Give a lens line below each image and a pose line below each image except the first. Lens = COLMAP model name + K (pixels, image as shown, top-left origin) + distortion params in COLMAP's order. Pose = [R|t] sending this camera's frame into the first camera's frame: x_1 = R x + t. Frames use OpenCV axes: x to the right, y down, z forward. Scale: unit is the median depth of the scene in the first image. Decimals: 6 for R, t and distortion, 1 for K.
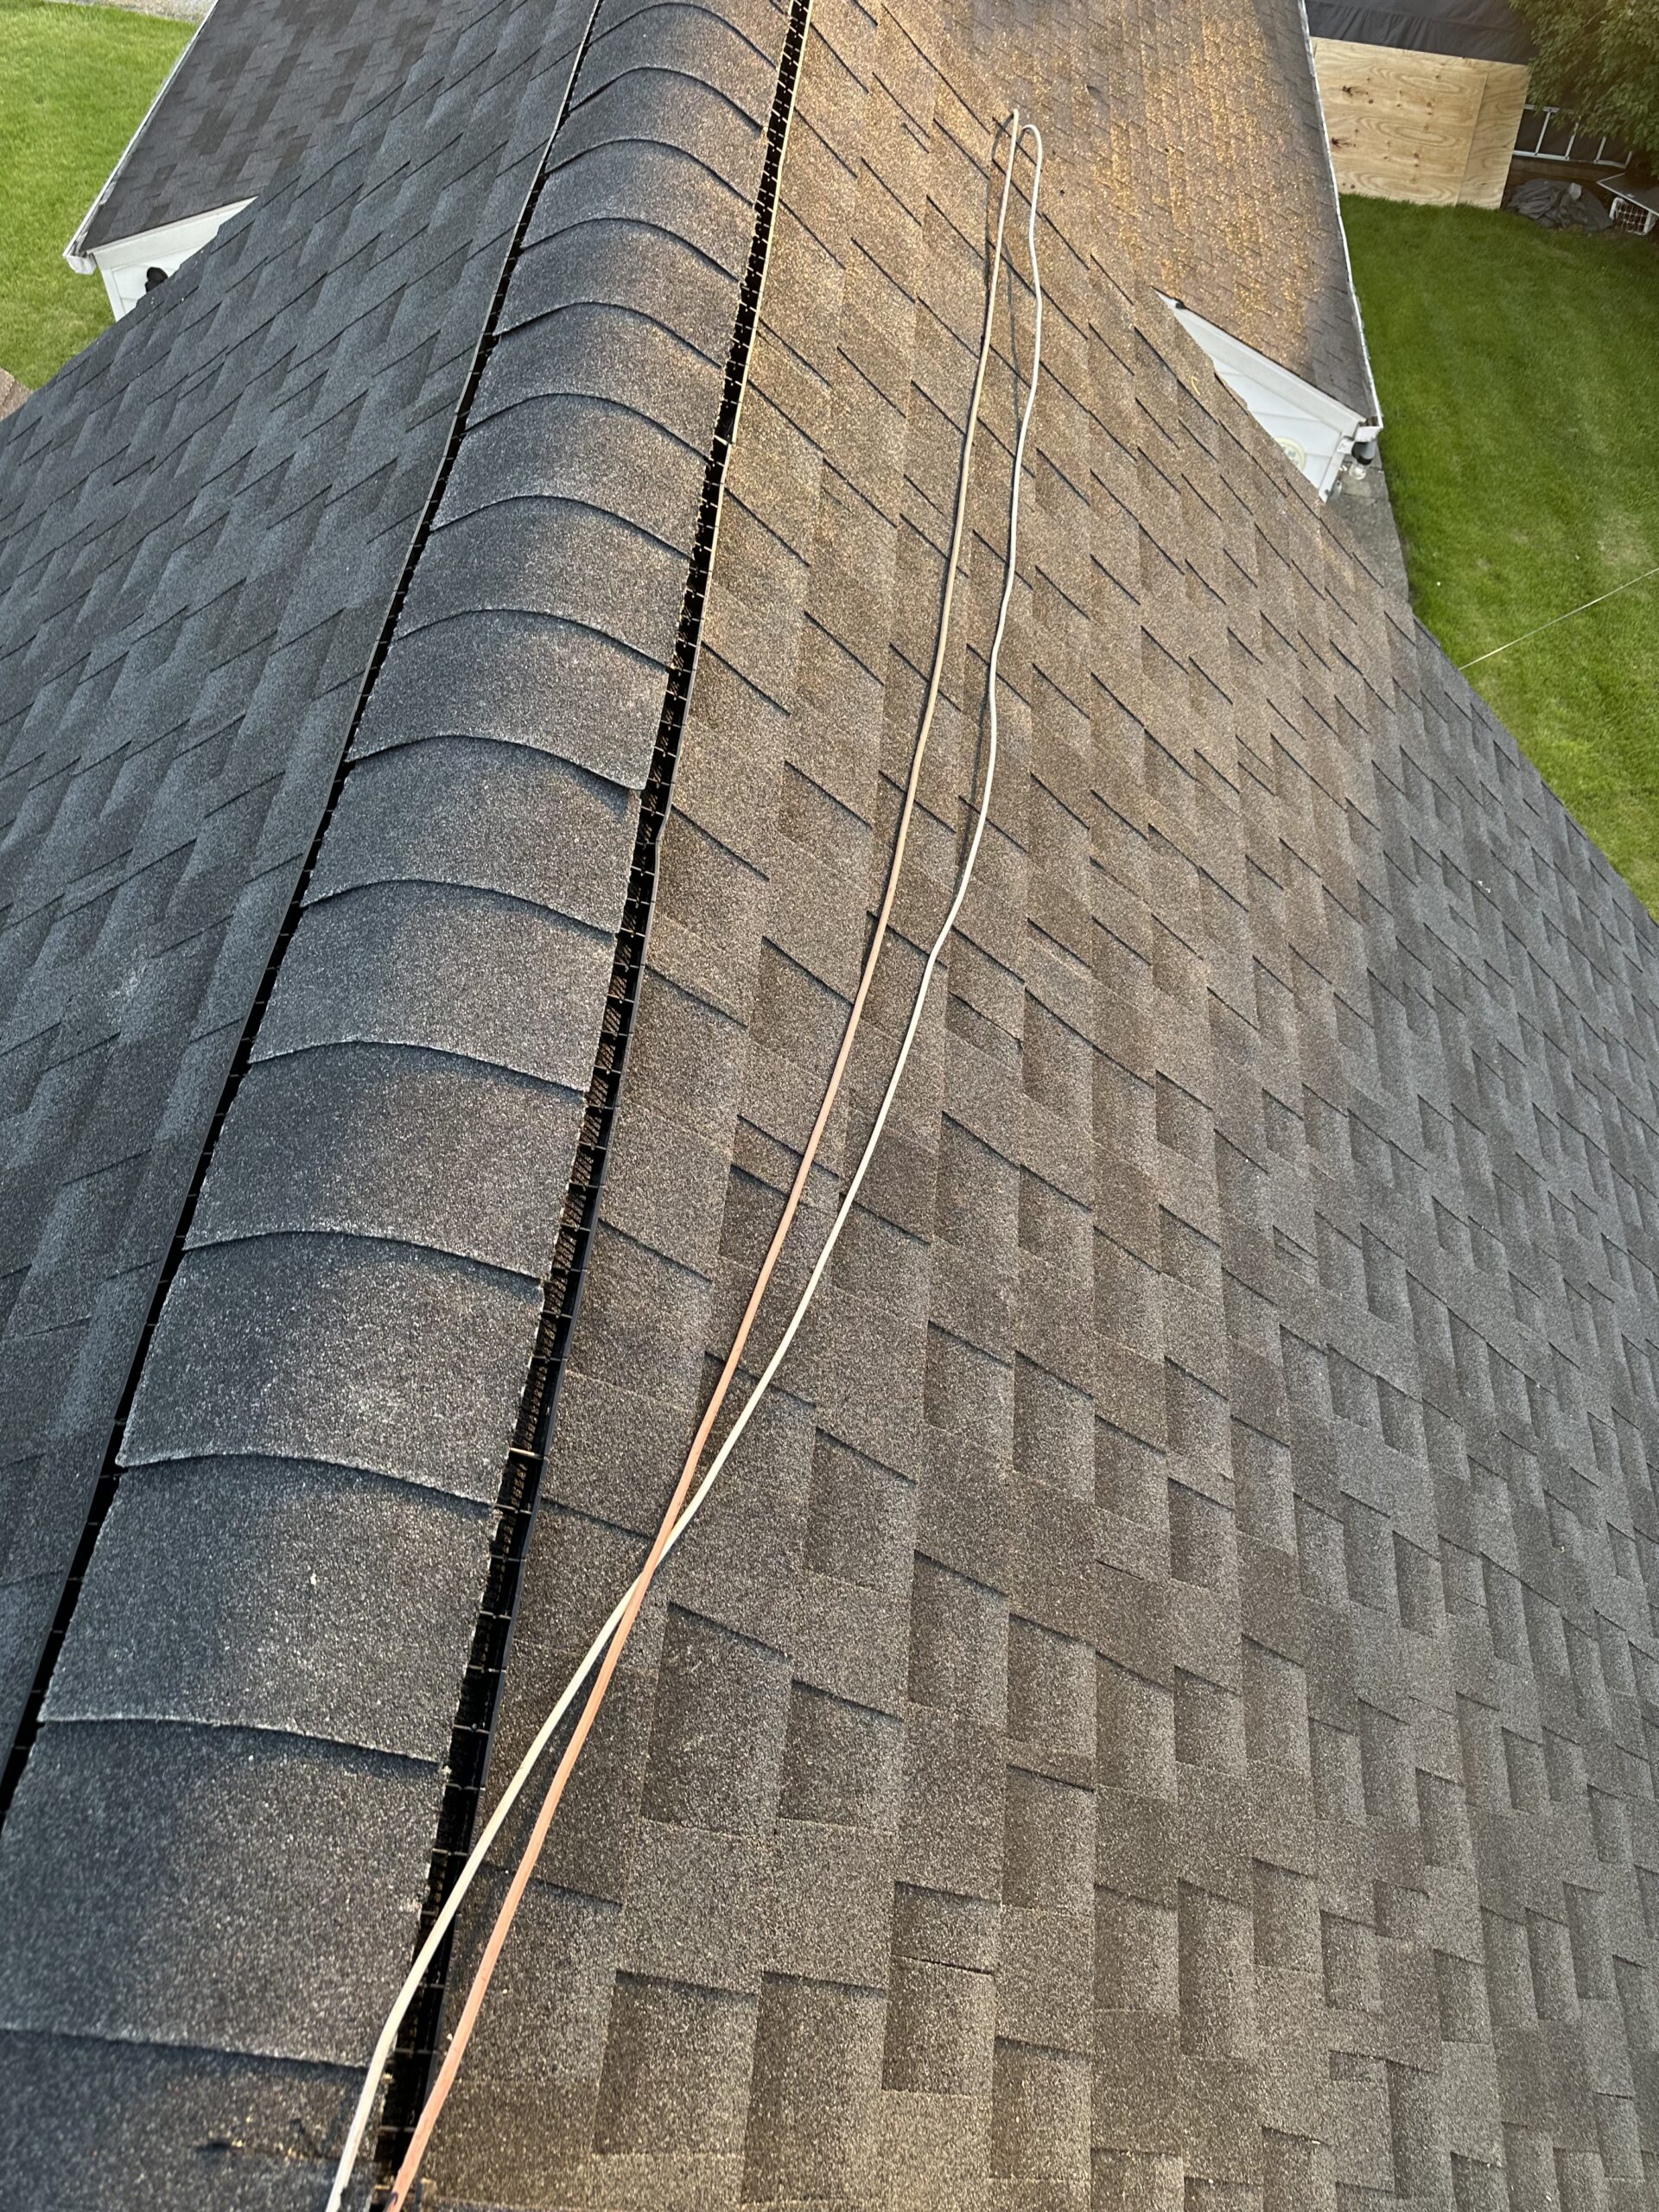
lens RADIAL K [[1575.0, 0, 824.1], [0, 1575.0, 1116.0], [0, 0, 1]] dist [0.092891, -0.150435]
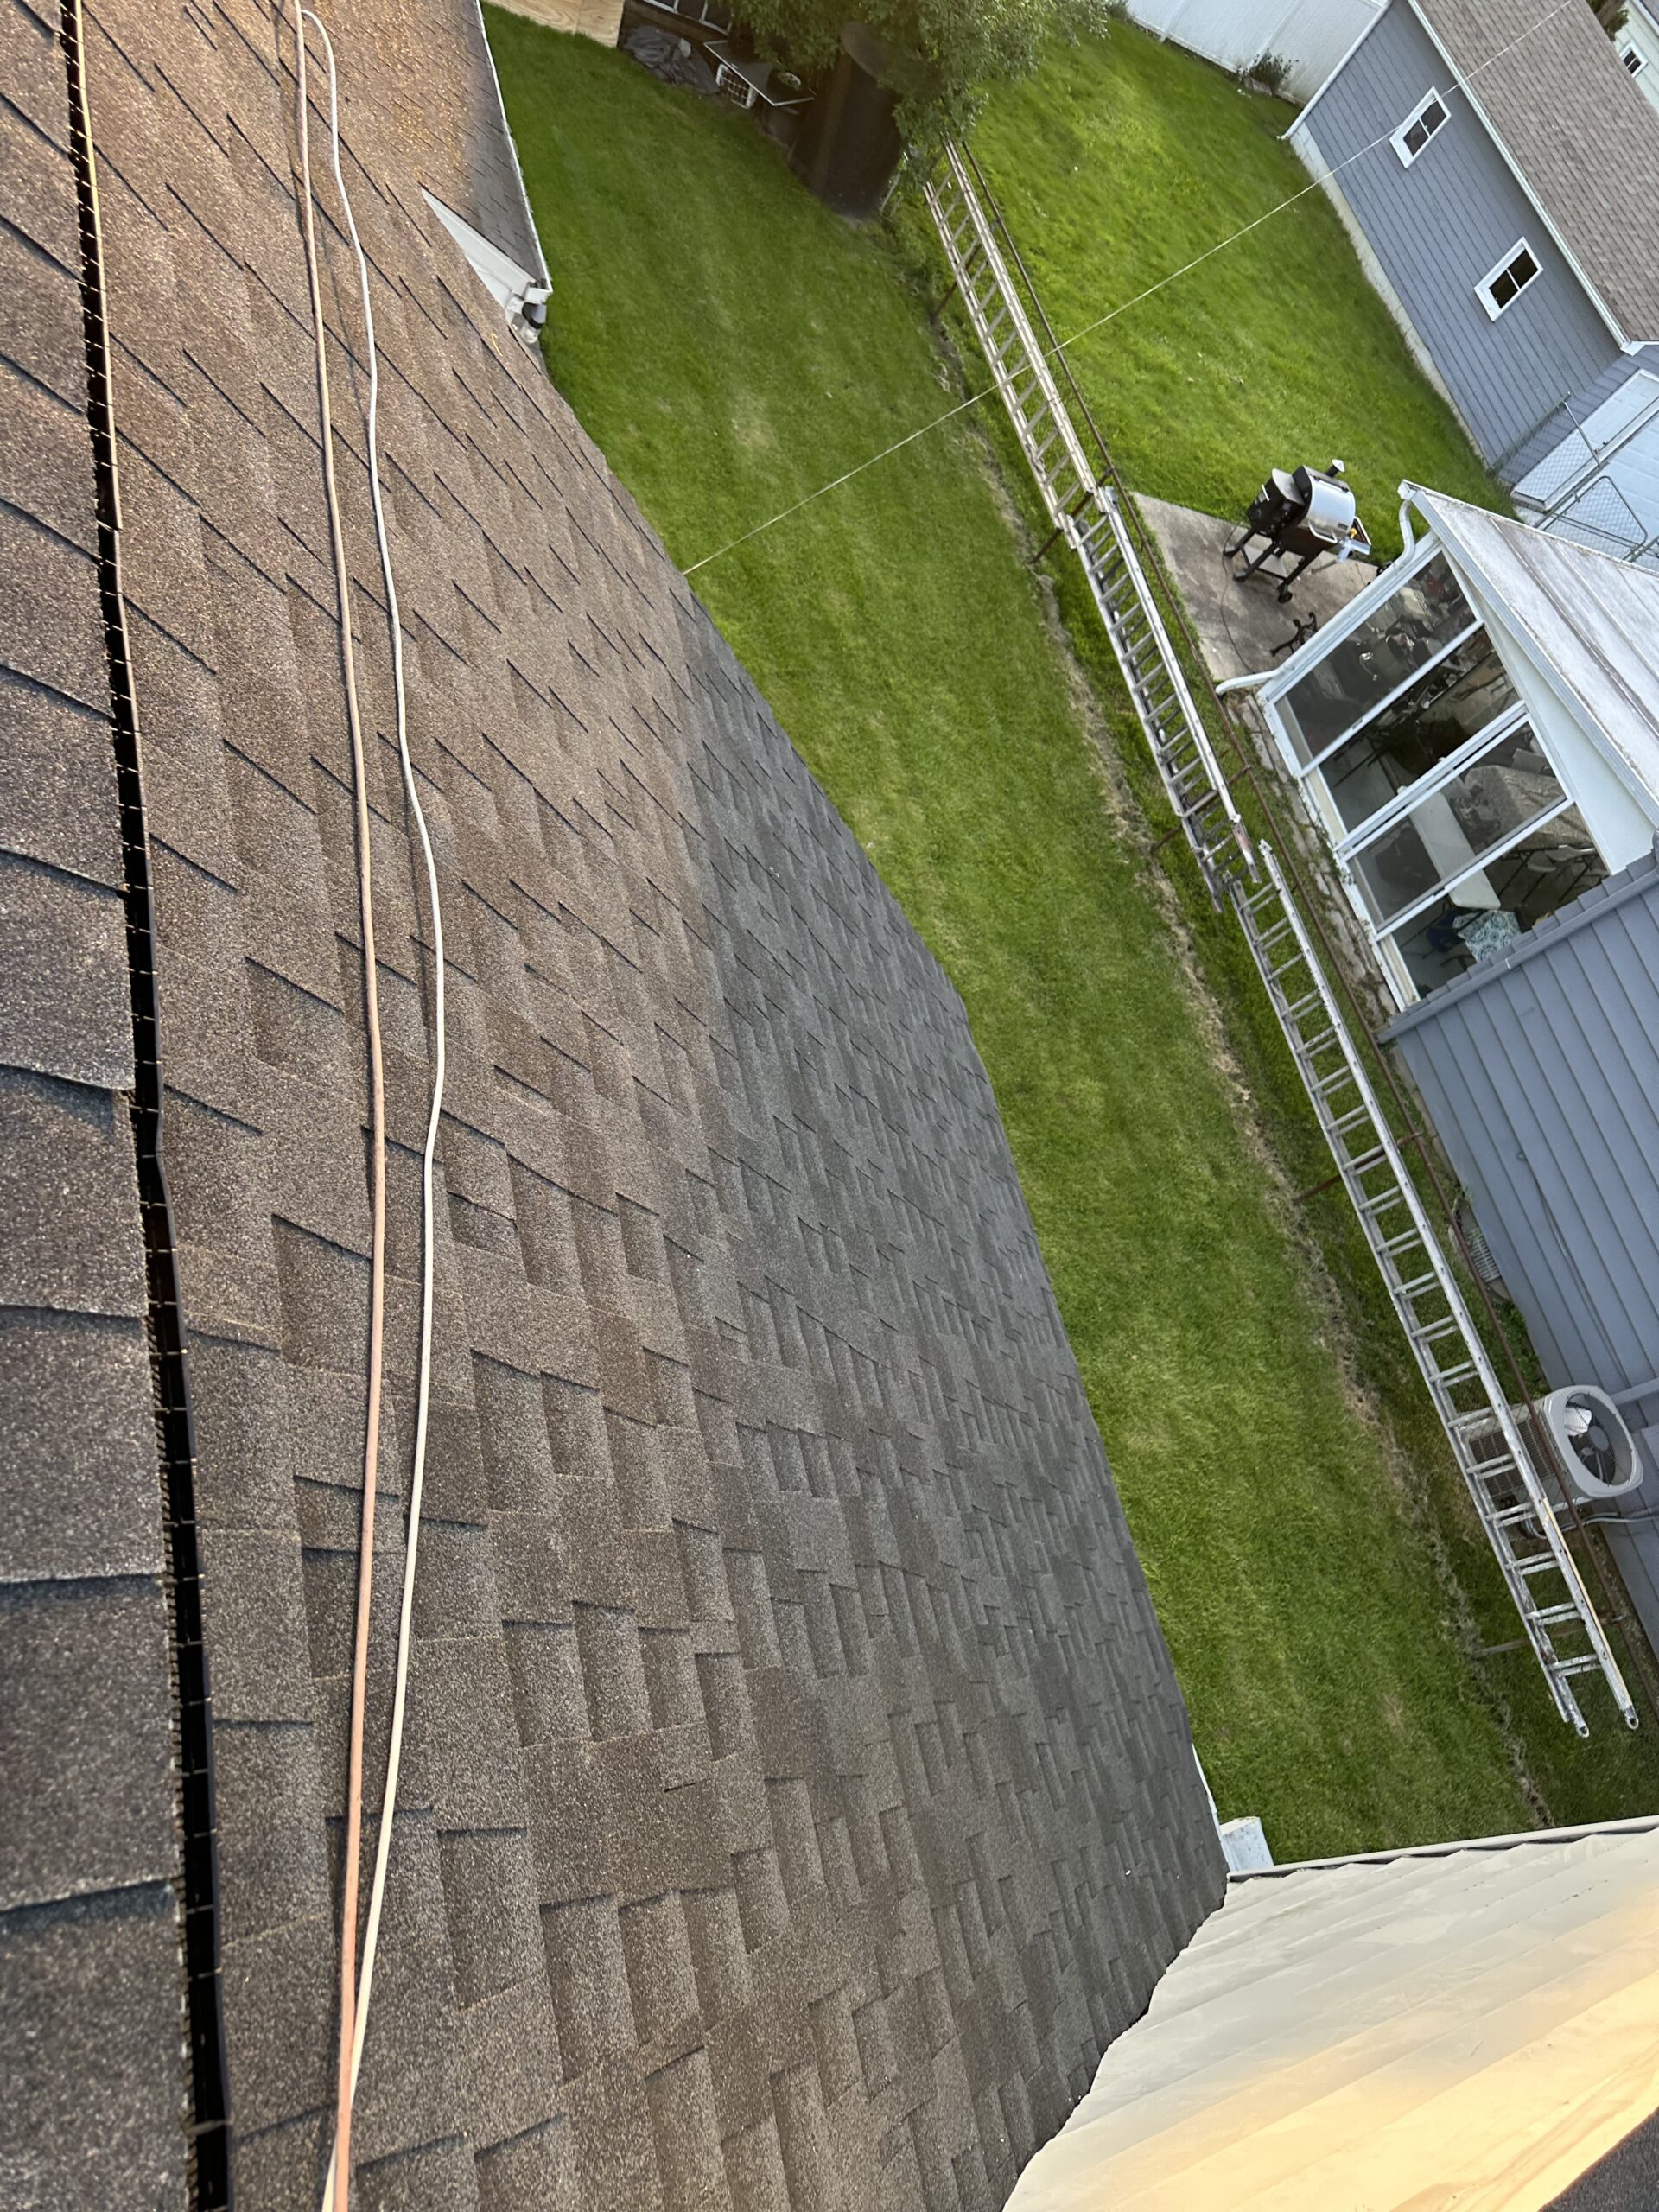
lens RADIAL K [[1572.8, 0, 836.3], [0, 1572.8, 1100.0], [0, 0, 1]] dist [0.029505, -0.036157]
pose [[0.861279, -0.091832, 0.499765, -0.181478], [0.036514, 0.992176, 0.119387, -0.249912], [-0.506819, -0.084577, 0.857894, 0.164756]]
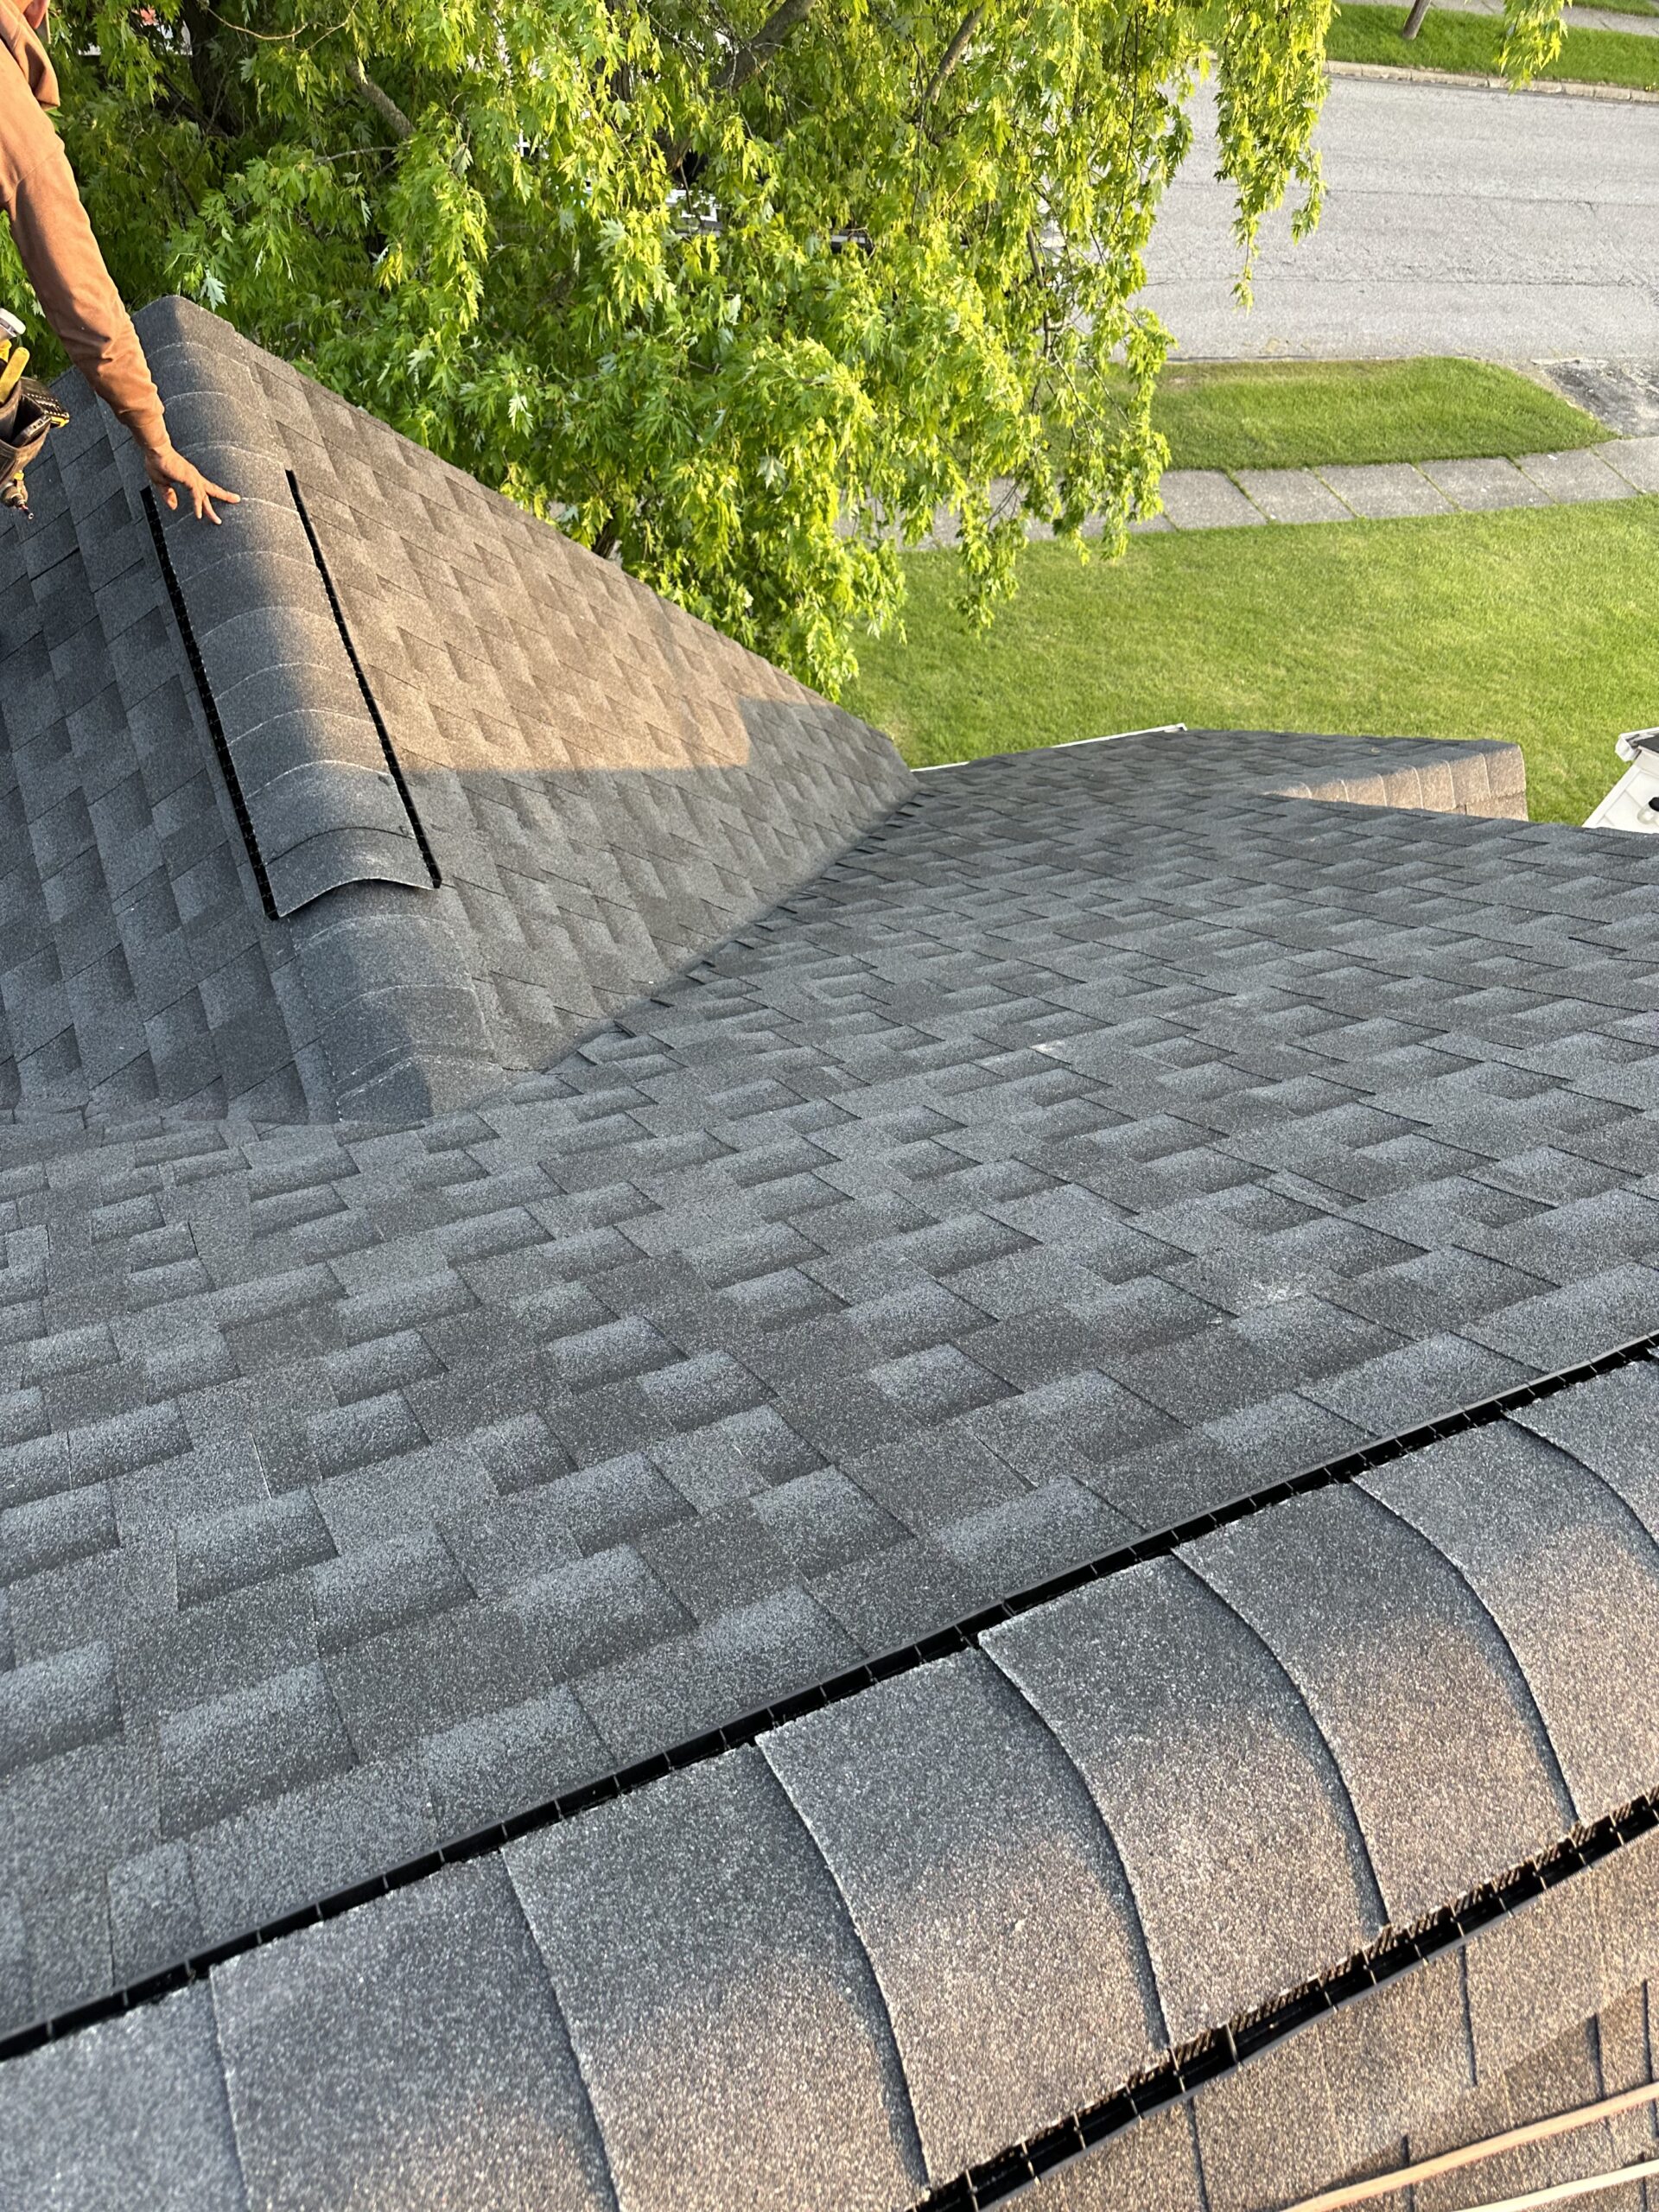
lens RADIAL K [[1572.8, 0, 836.3], [0, 1572.8, 1100.0], [0, 0, 1]] dist [0.029505, -0.036157]
pose [[0.495960, 0.714064, -0.494102, -0.163986], [-0.813266, 0.581401, 0.023903, 0.049488], [0.304339, 0.389982, 0.869075, -0.004024]]
